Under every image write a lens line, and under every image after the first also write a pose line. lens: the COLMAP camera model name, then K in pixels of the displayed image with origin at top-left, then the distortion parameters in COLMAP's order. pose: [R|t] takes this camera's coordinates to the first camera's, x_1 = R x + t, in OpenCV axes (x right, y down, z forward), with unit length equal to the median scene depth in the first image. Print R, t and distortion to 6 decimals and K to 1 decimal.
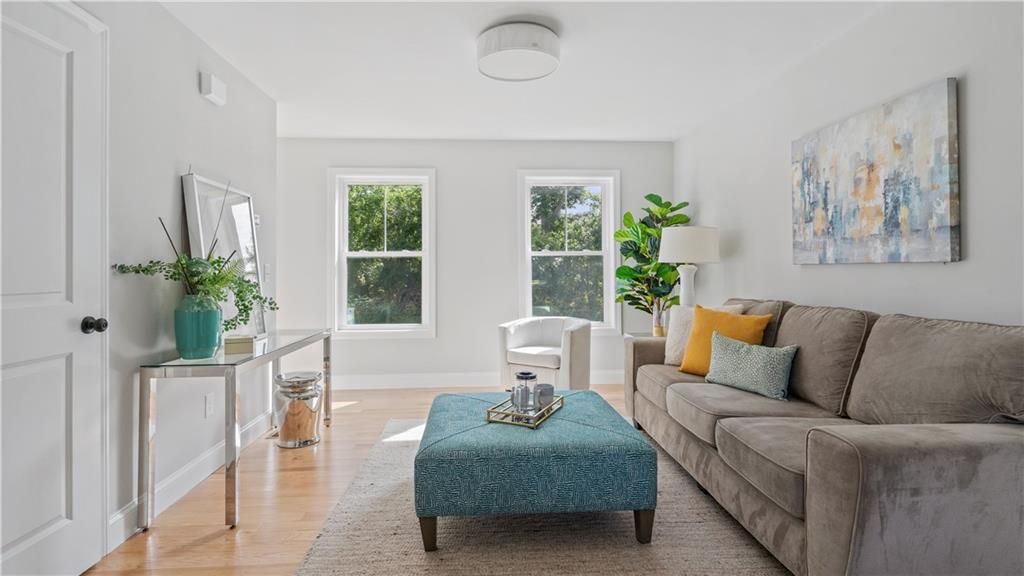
lens RADIAL K [[499.8, 0, 511.5], [0, 499.8, 281.9], [0, 0, 1]] dist [0.001989, -0.000152]
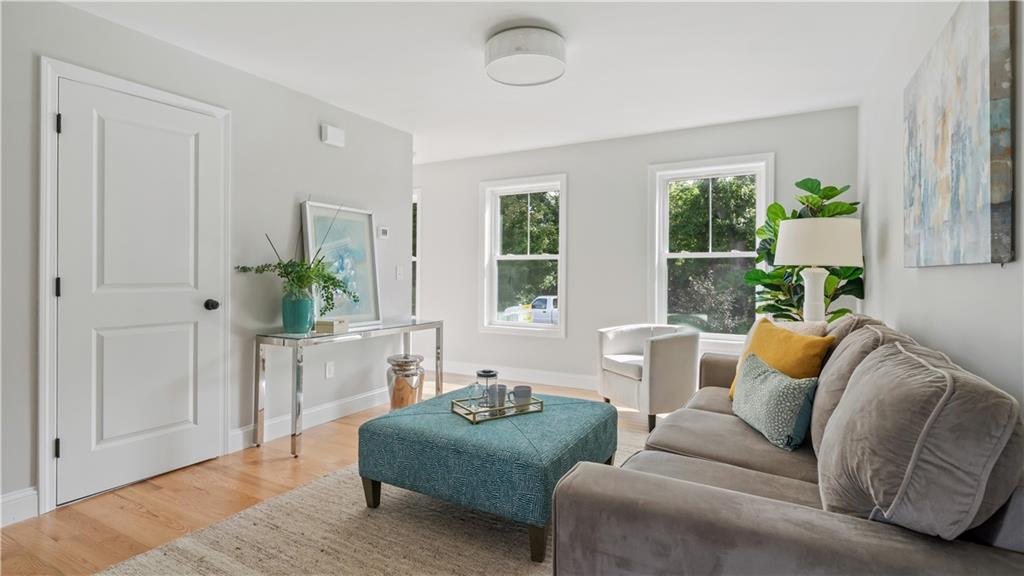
lens RADIAL K [[501.9, 0, 512.0], [0, 501.9, 288.0], [0, 0, 1]] dist [0.000804, 0.000494]
pose [[0.836522, 0.024350, -0.547392, 0.618450], [-0.020820, 0.999703, 0.012653, -0.004794], [0.547537, 0.000812, 0.836781, 0.150432]]
